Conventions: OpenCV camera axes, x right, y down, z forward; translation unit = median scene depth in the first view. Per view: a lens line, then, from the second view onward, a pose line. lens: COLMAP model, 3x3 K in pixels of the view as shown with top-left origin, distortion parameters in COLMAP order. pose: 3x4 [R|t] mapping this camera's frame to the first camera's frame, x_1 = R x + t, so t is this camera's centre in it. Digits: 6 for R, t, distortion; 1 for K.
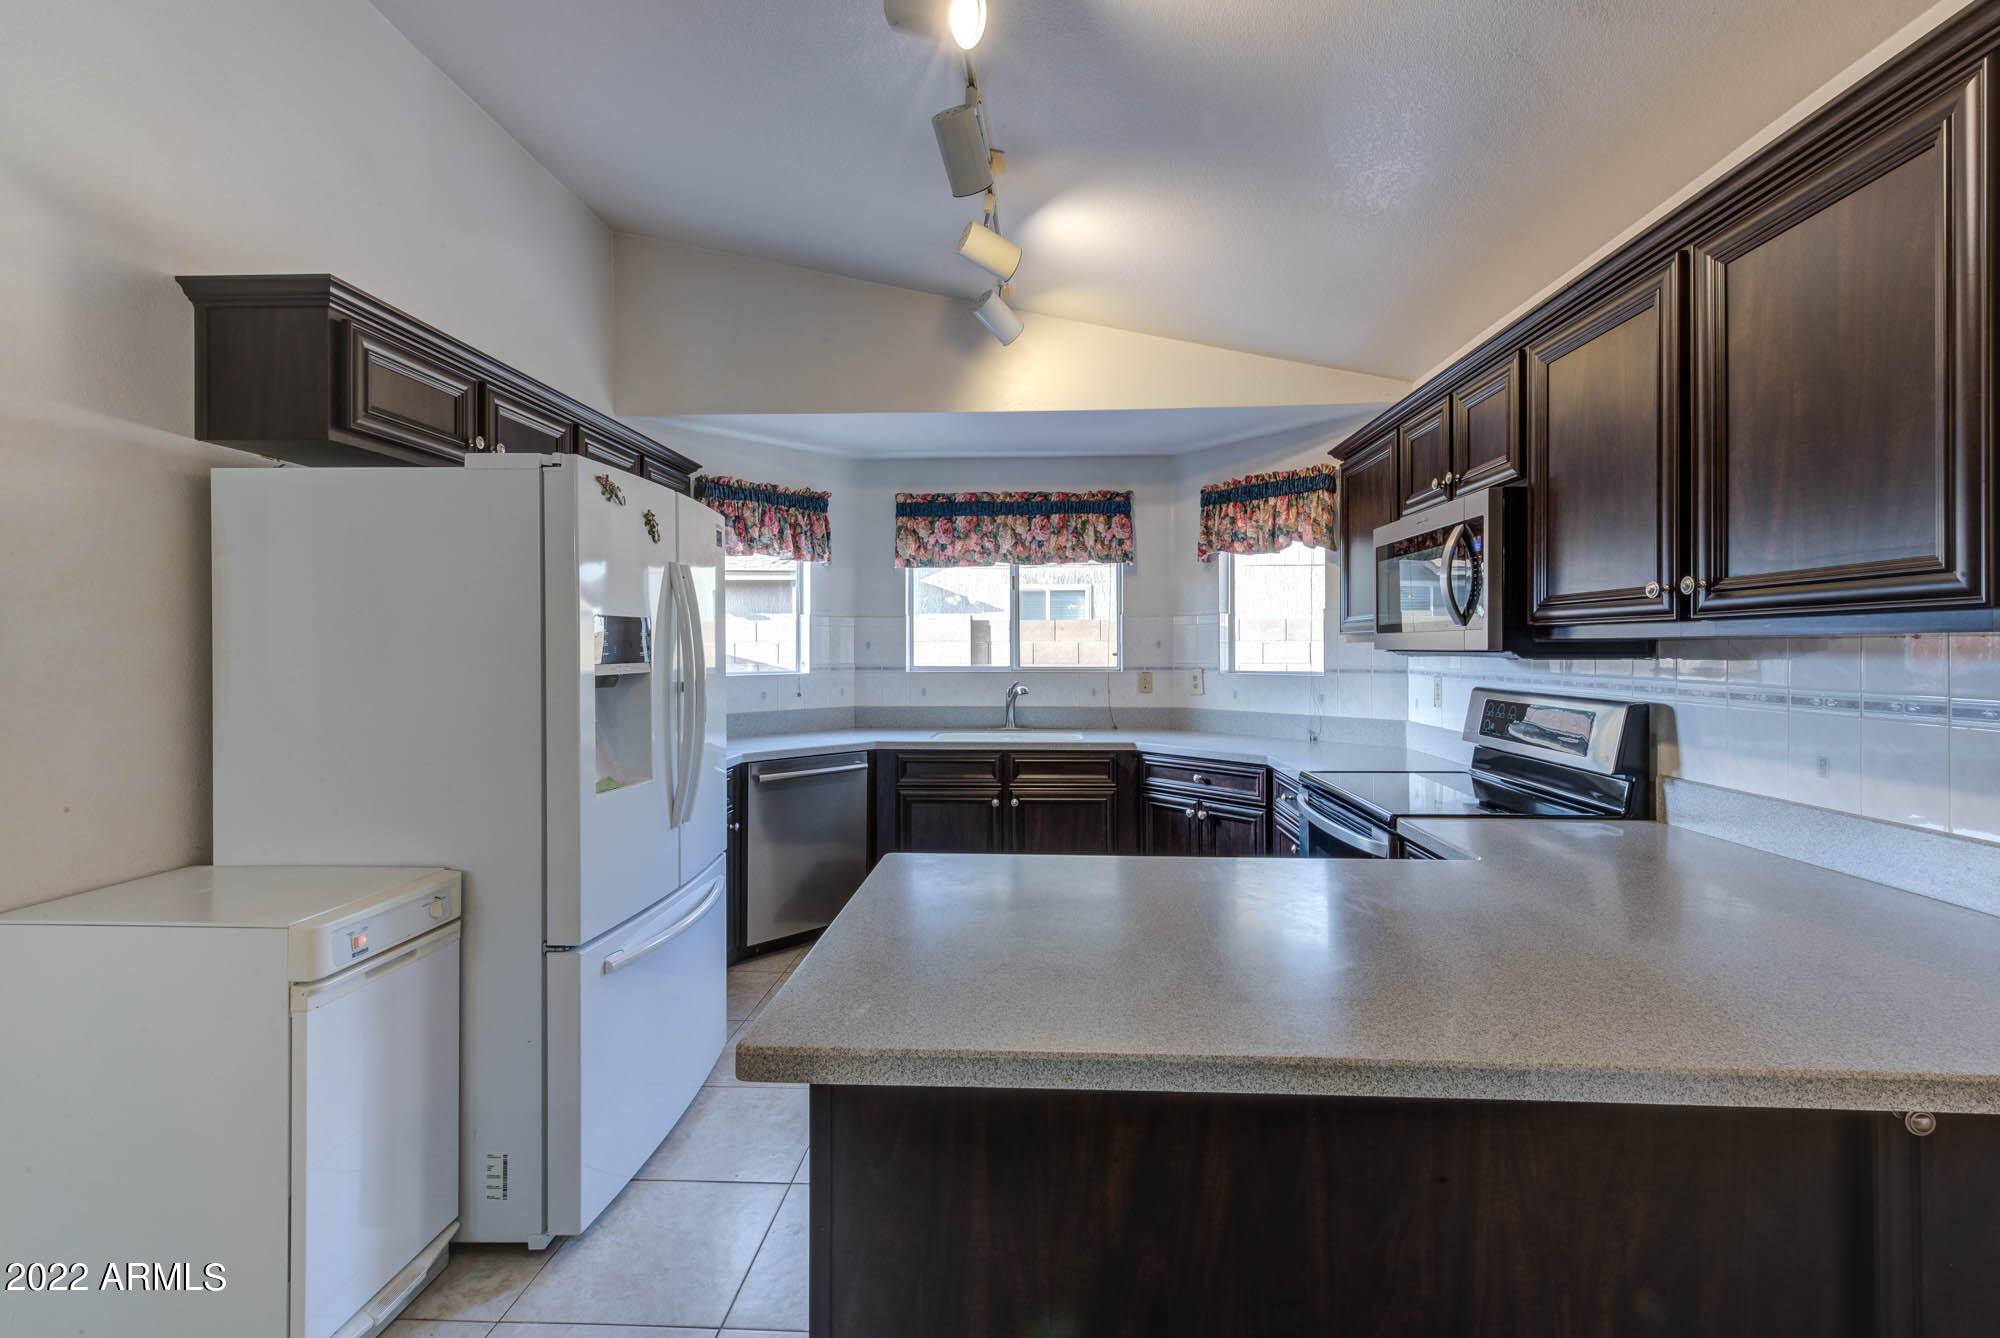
lens RADIAL K [[853.6, 0, 1005.4], [0, 853.6, 661.8], [0, 0, 1]] dist [0.010000, -0.001468]
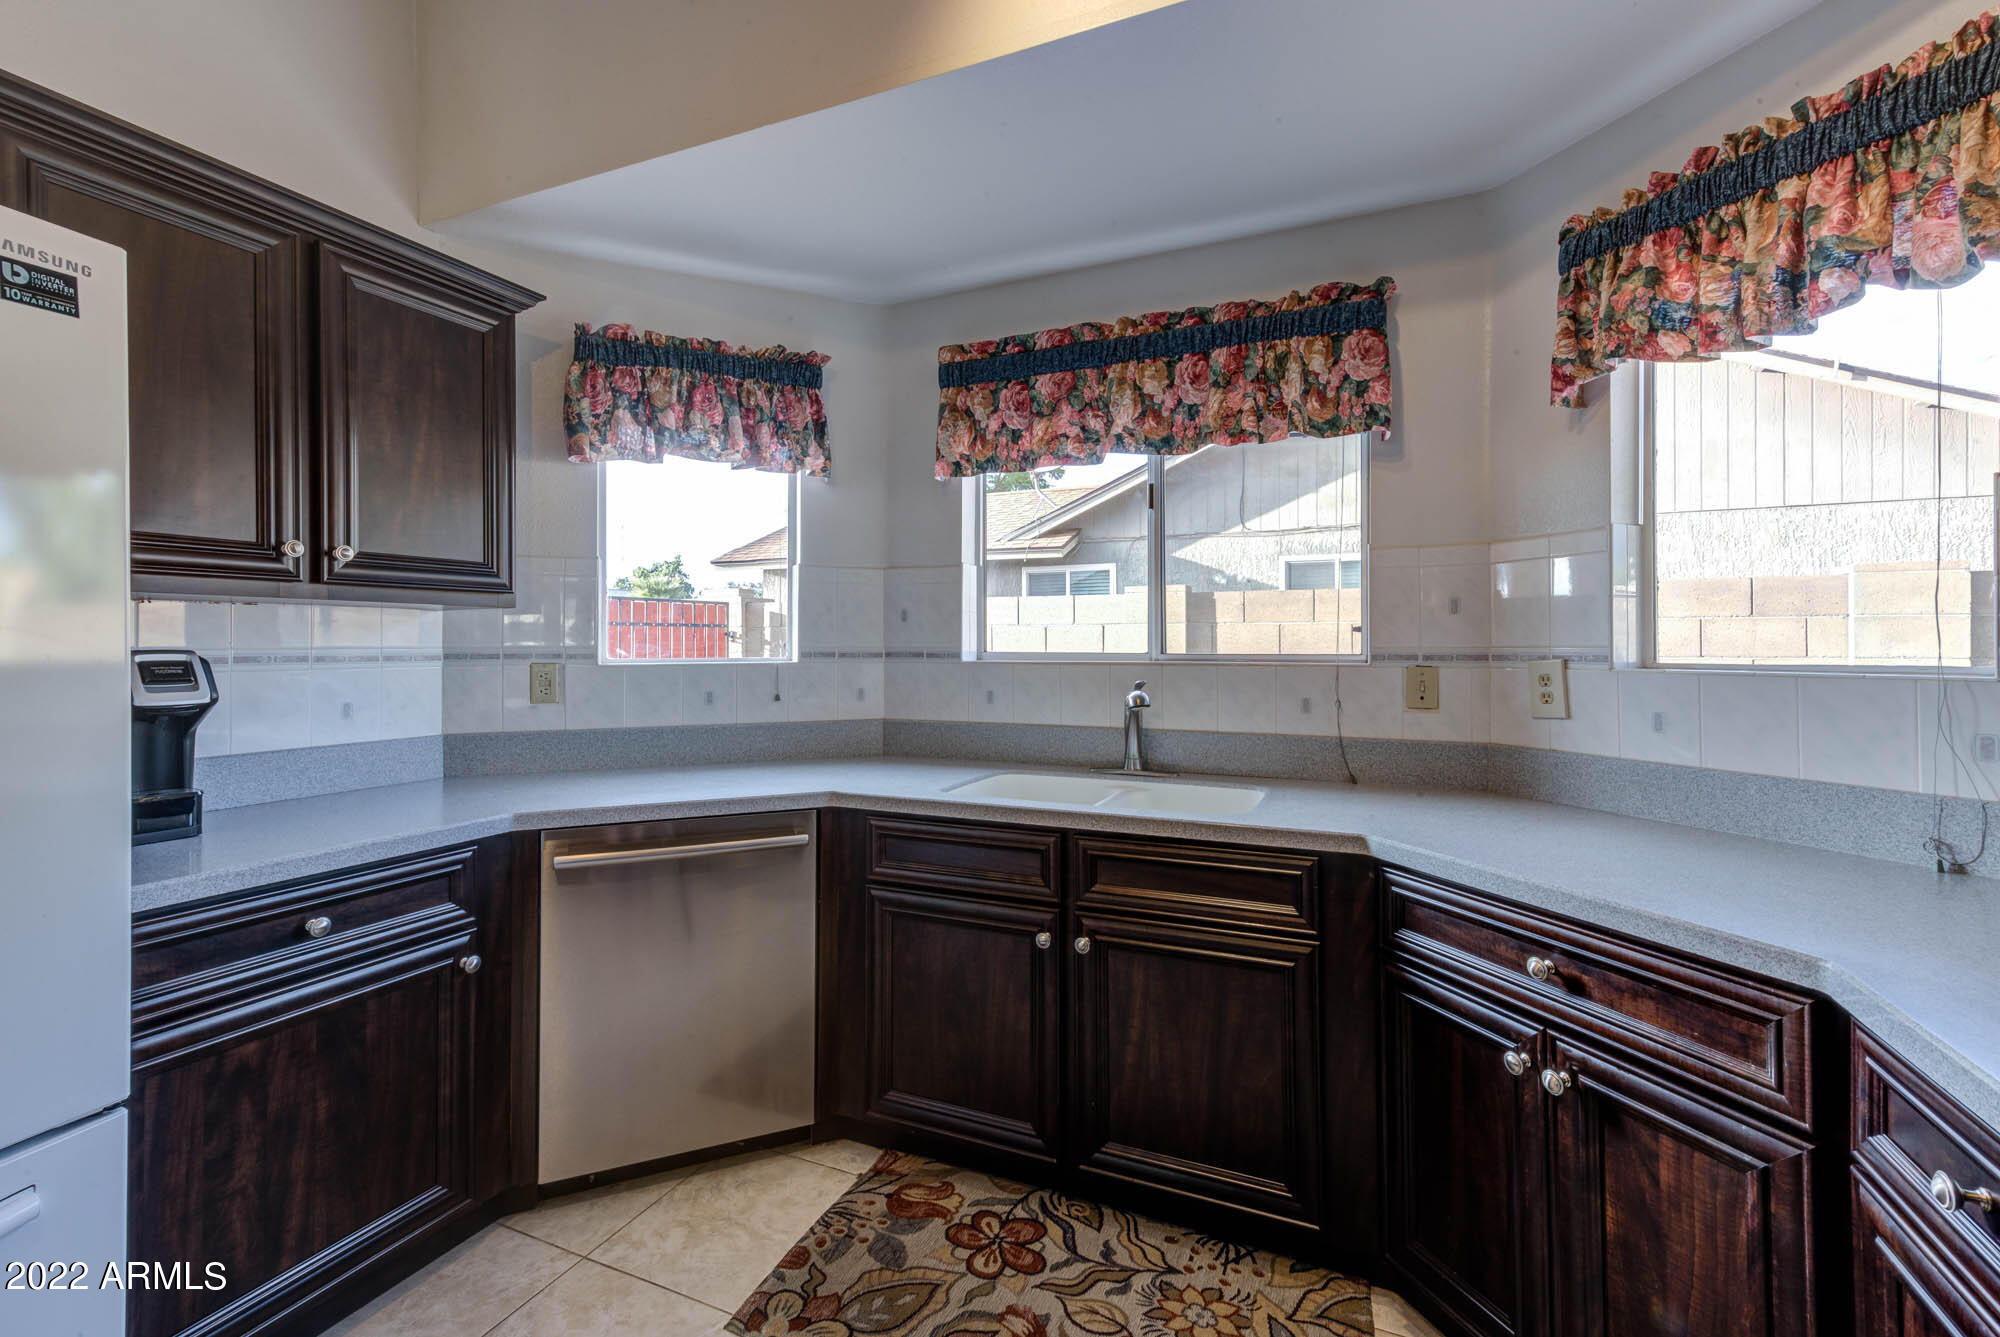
lens RADIAL K [[853.6, 0, 1008.7], [0, 853.6, 649.2], [0, 0, 1]] dist [0.010000, -0.001468]
pose [[0.935703, 0.002585, -0.352778, 0.124838], [-0.006235, 0.999938, -0.009211, 0.009386], [0.352733, 0.010819, 0.935662, 0.512154]]
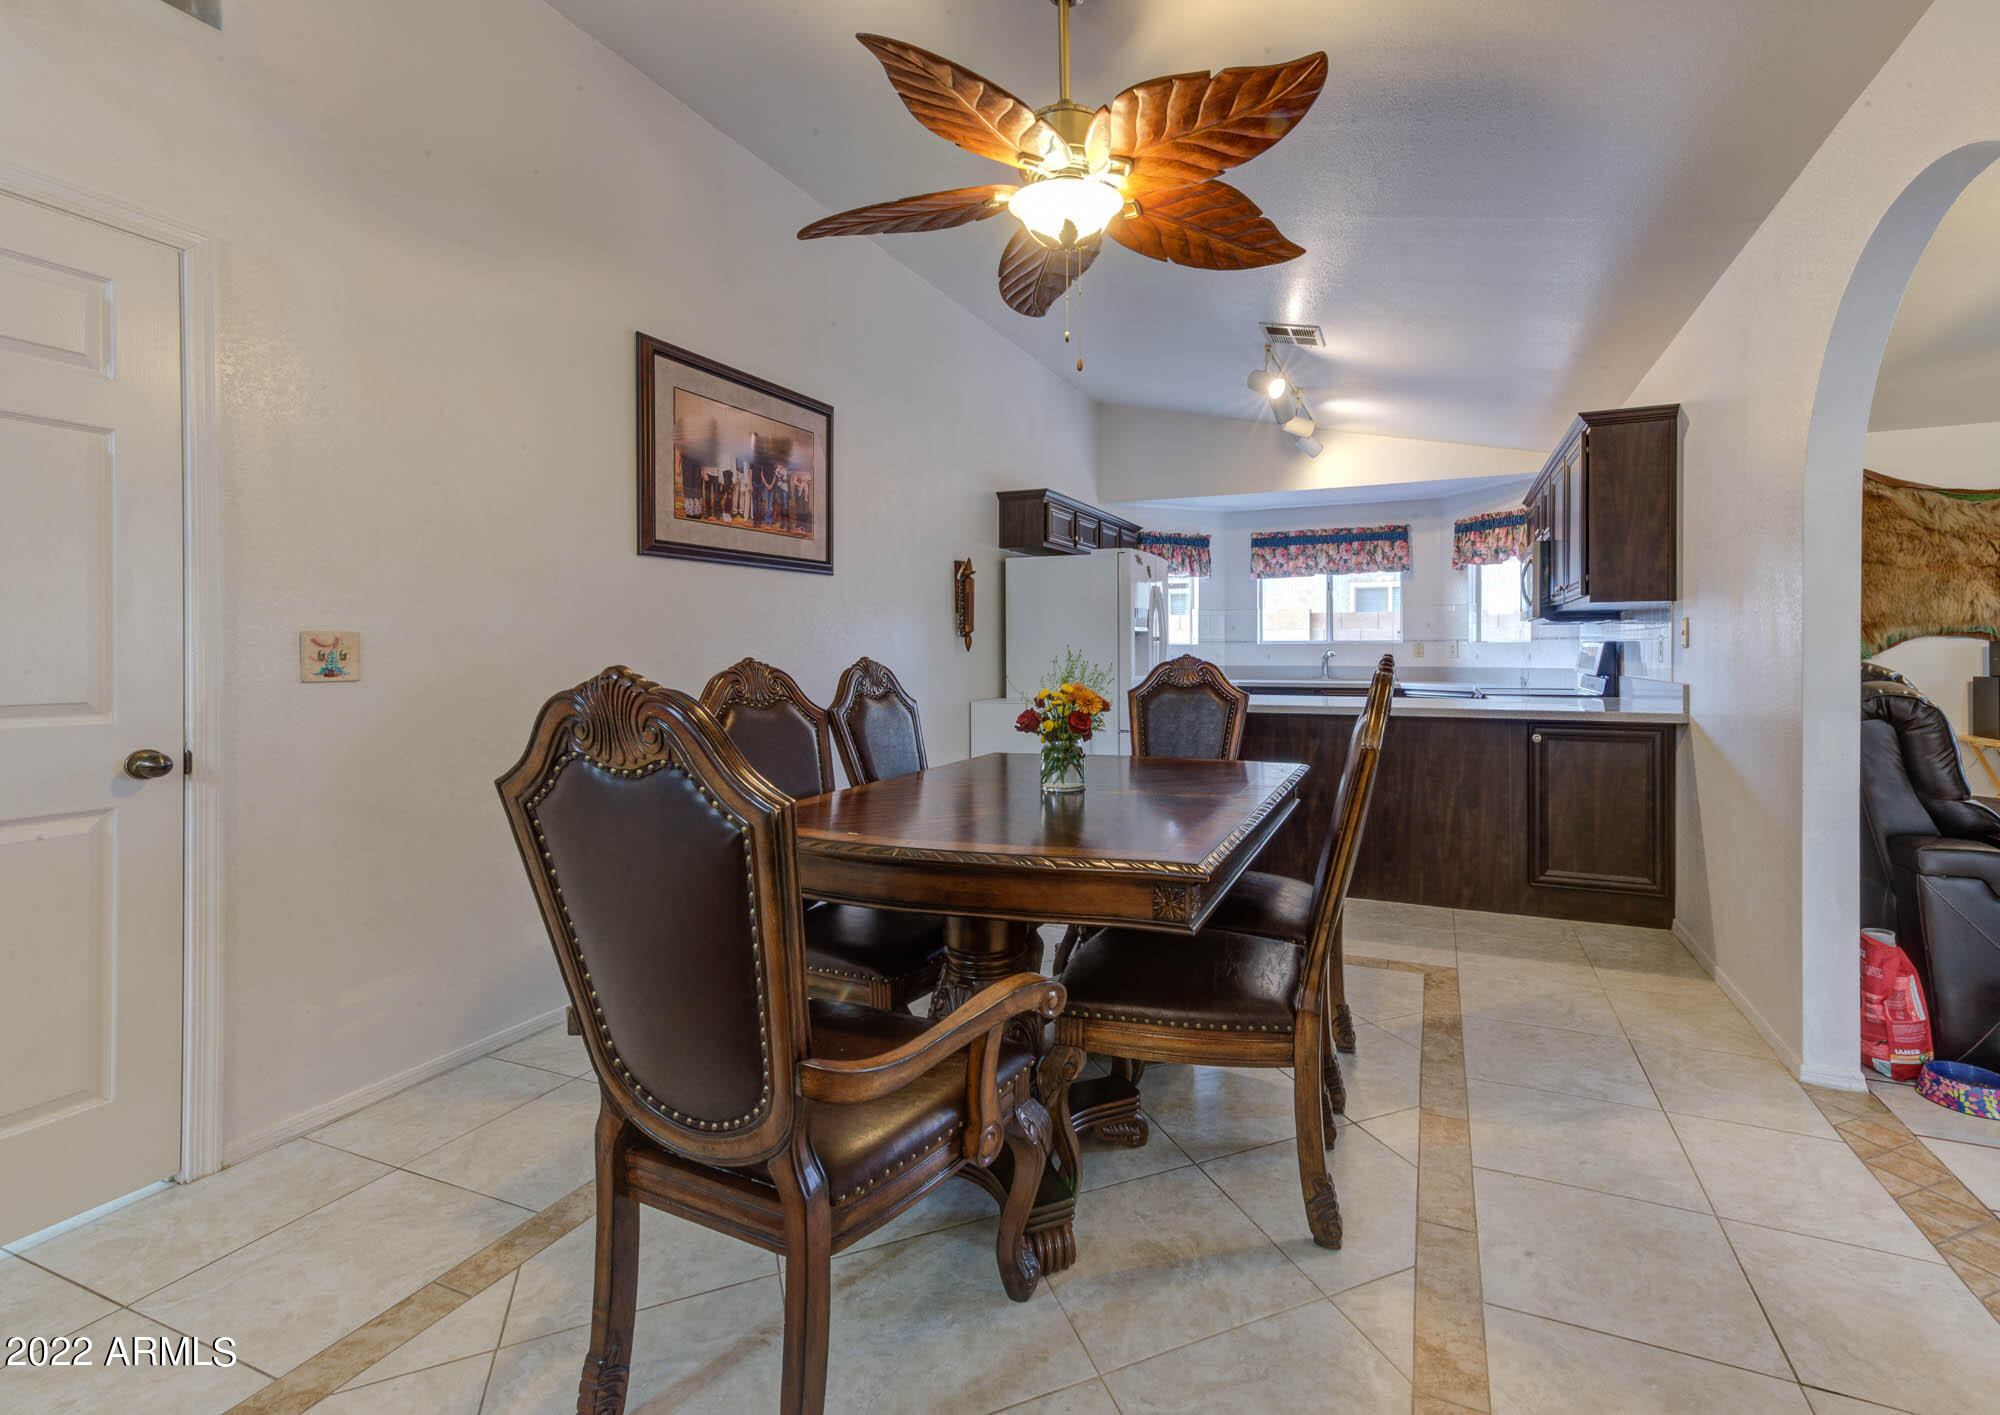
lens RADIAL K [[913.3, 0, 1030.8], [0, 913.3, 673.8], [0, 0, 1]] dist [0.004800, 0.000858]
pose [[0.933778, 0.008616, -0.357749, 0.108284], [-0.005202, 0.999931, 0.010505, 0.056294], [0.357814, -0.007948, 0.933759, -0.809346]]
